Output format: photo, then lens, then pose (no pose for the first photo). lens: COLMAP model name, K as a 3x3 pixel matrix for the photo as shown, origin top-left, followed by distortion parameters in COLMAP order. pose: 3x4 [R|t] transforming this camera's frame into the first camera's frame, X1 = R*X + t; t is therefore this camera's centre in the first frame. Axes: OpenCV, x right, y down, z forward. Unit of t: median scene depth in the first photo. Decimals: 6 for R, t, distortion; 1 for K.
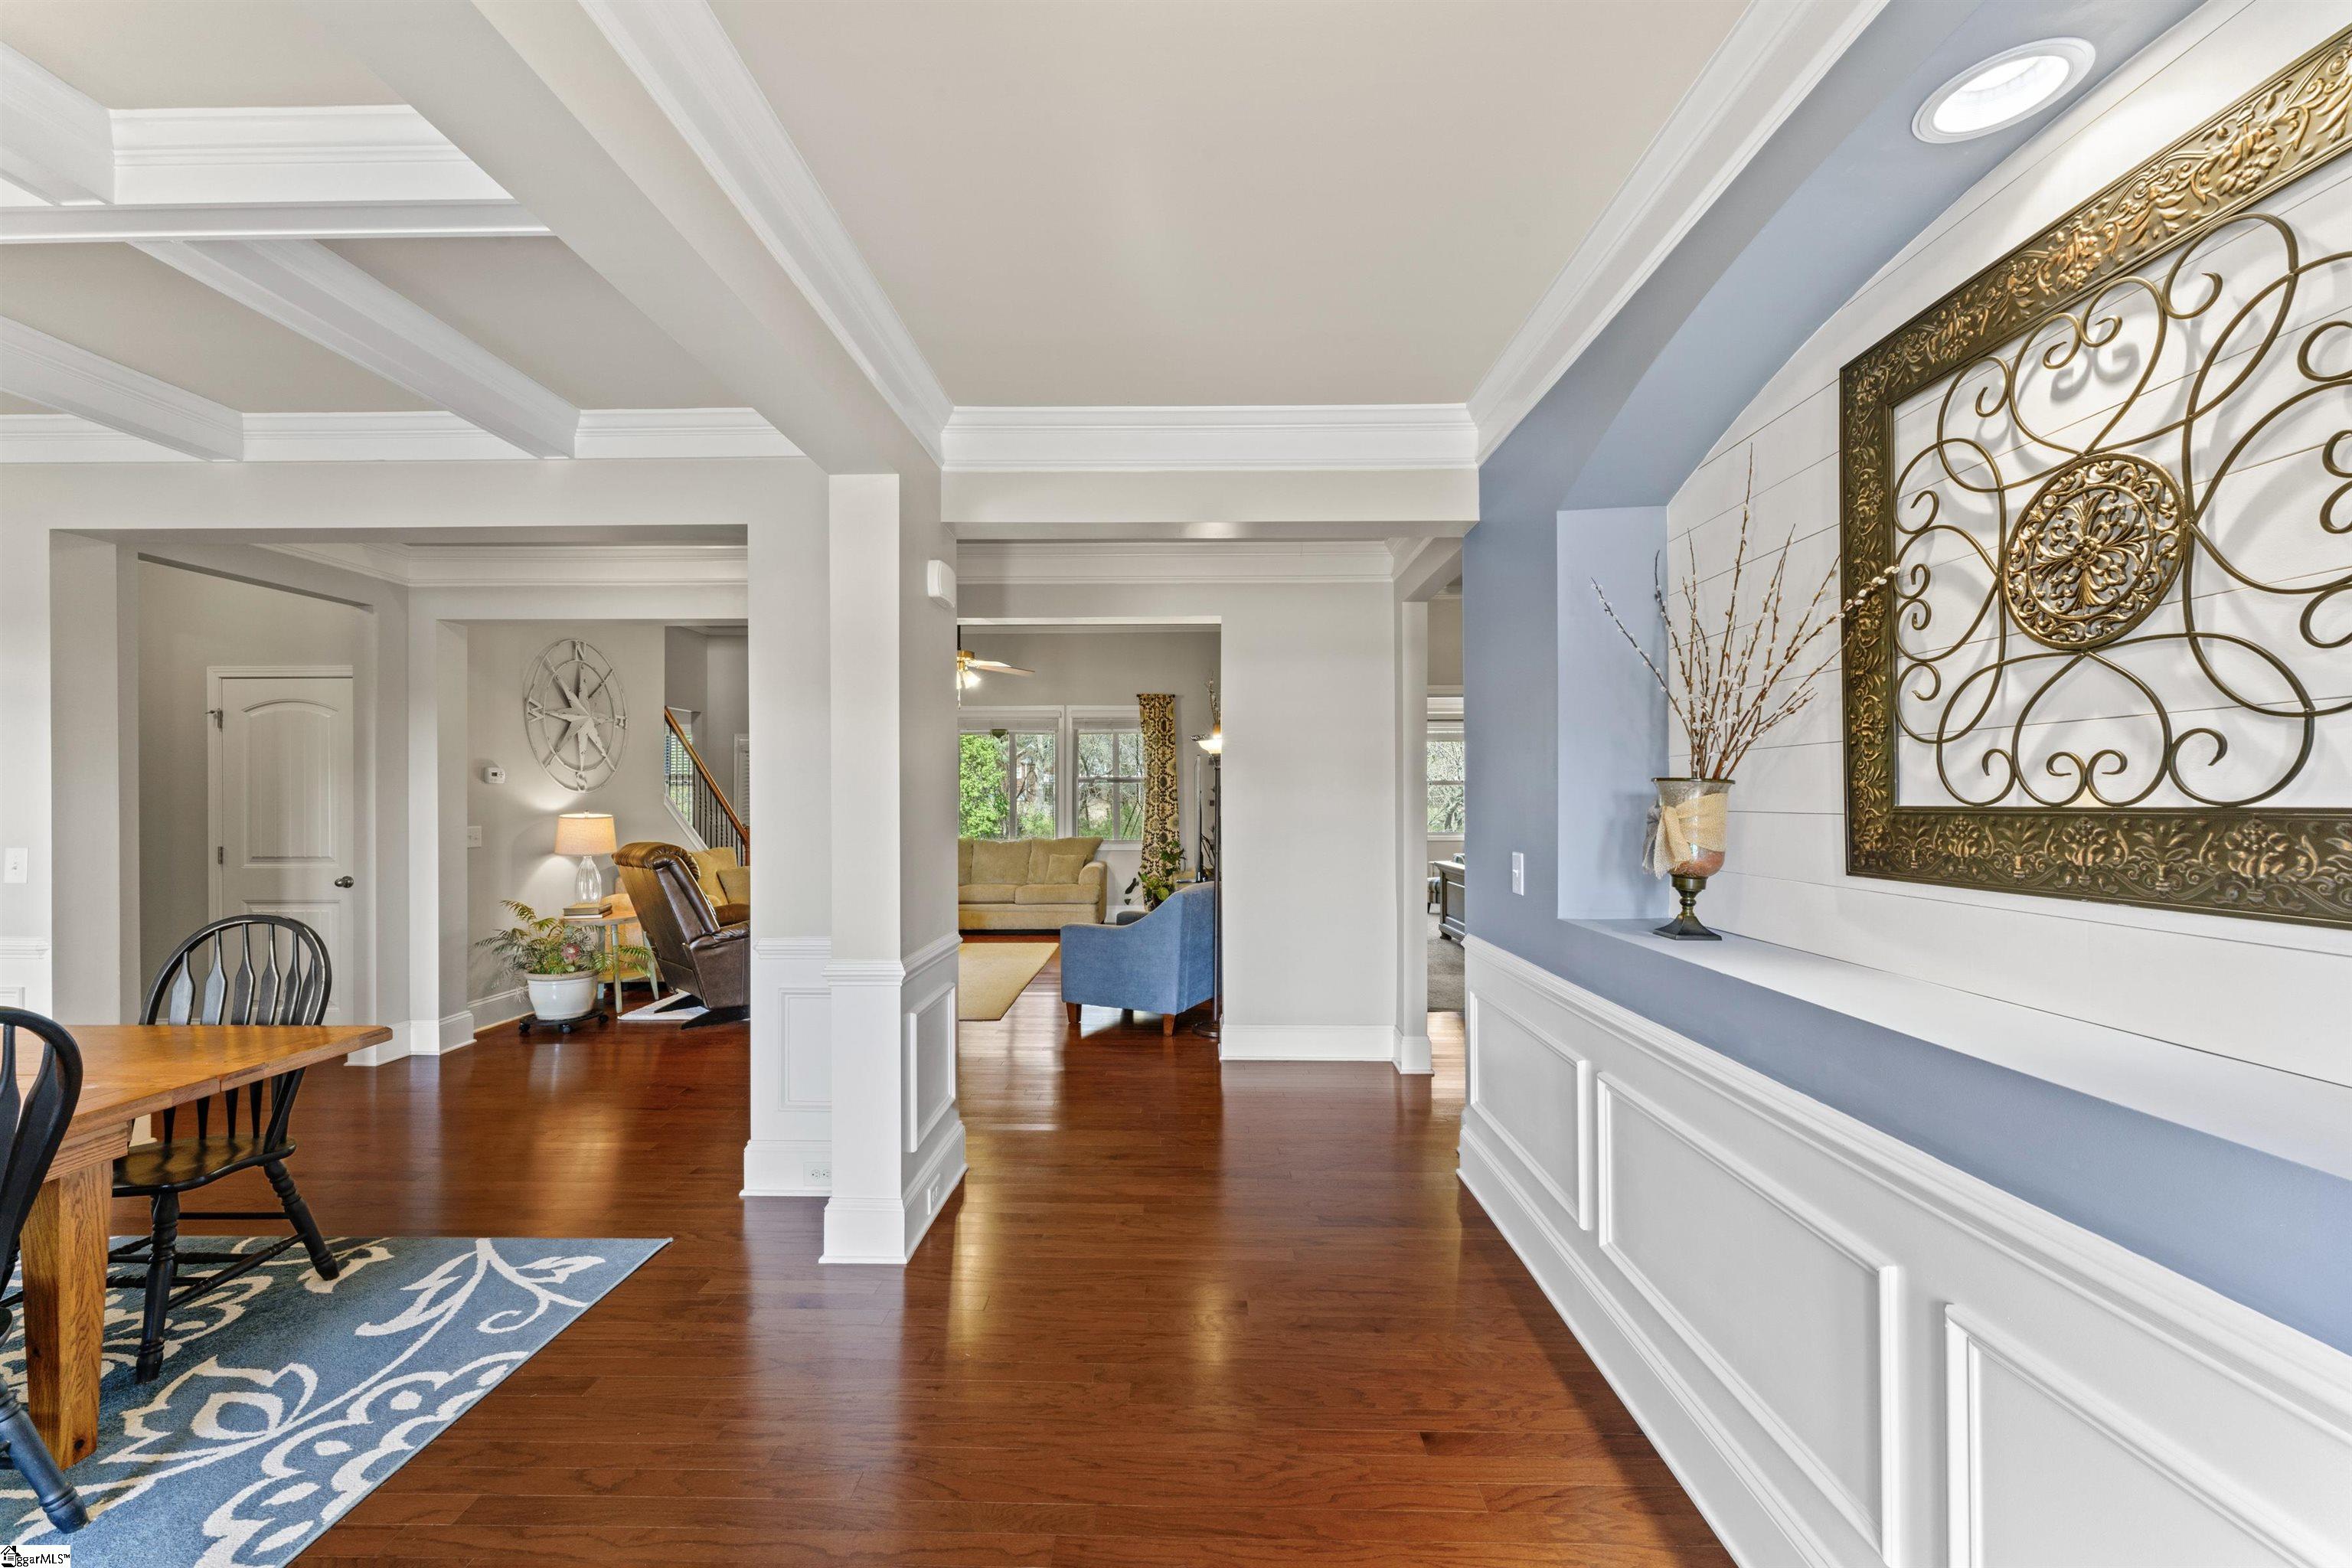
lens RADIAL K [[954.8, 0, 1172.9], [0, 954.8, 789.0], [0, 0, 1]] dist [0.004042, 0.001561]
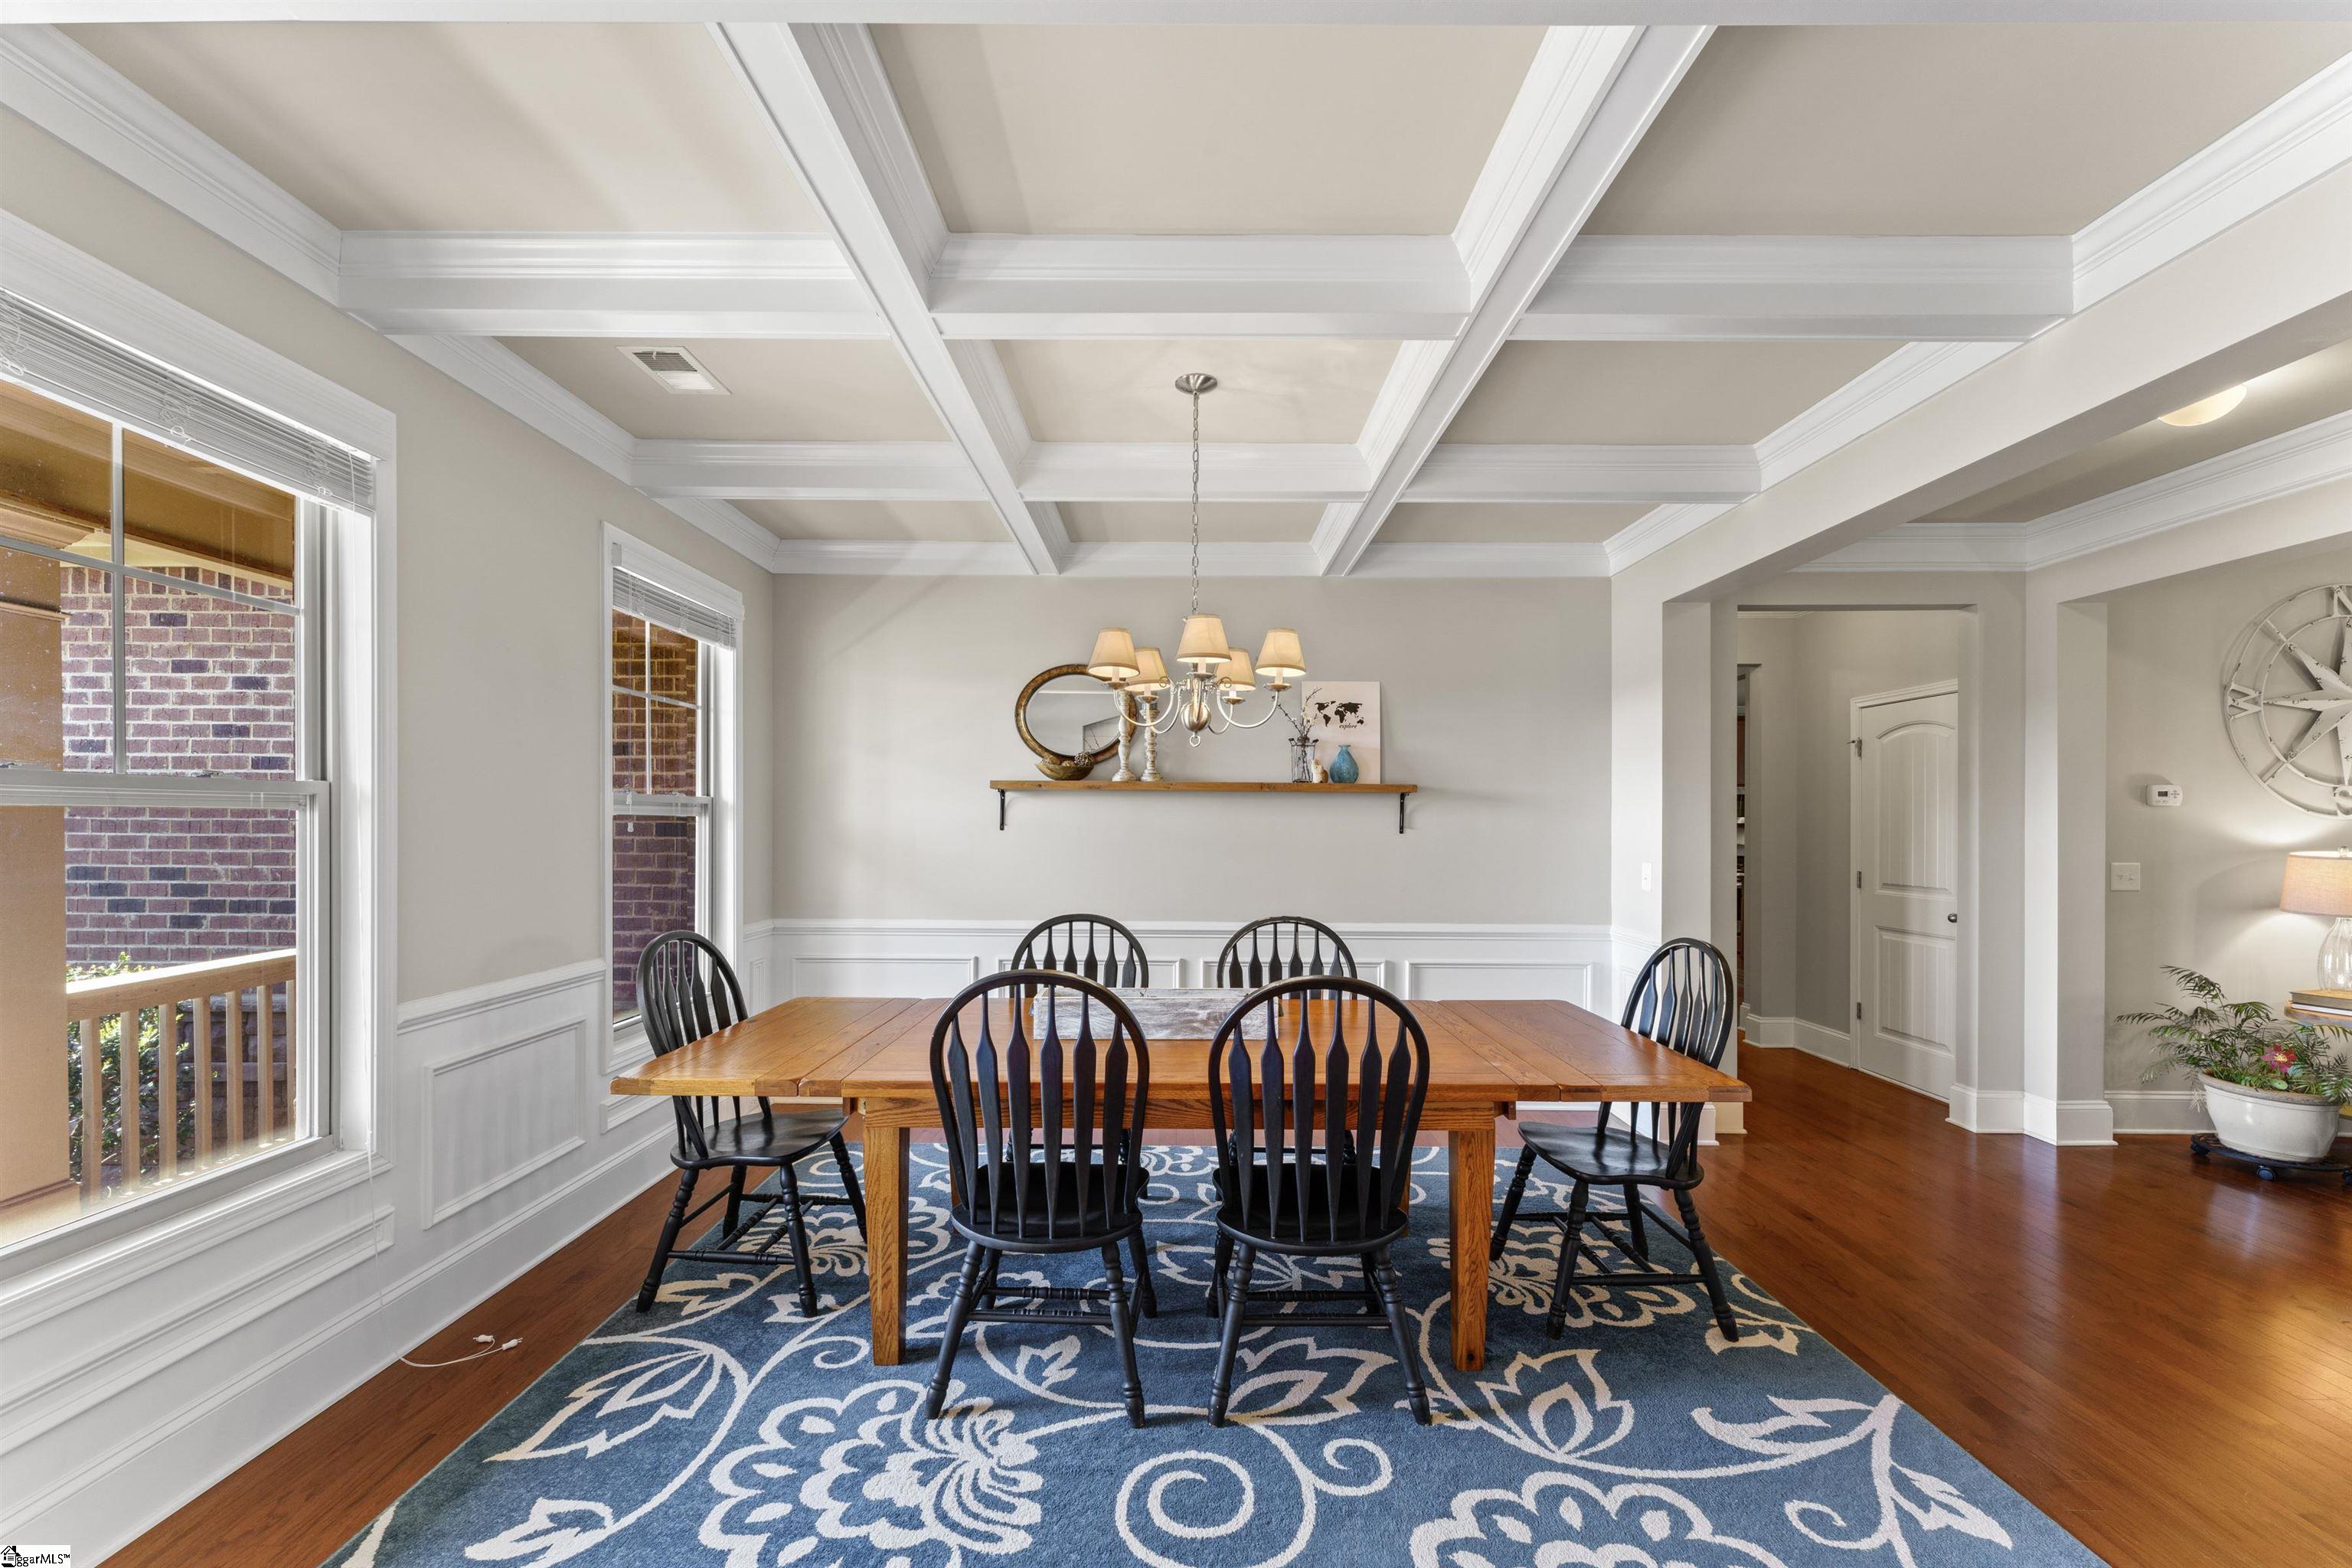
lens RADIAL K [[954.8, 0, 1168.2], [0, 954.8, 820.8], [0, 0, 1]] dist [0.004042, 0.001561]
pose [[0.020545, 0.002411, -0.999786, 0.037052], [0.002882, 0.999993, 0.002471, 0.002499], [0.999785, -0.002933, 0.020538, 0.405210]]
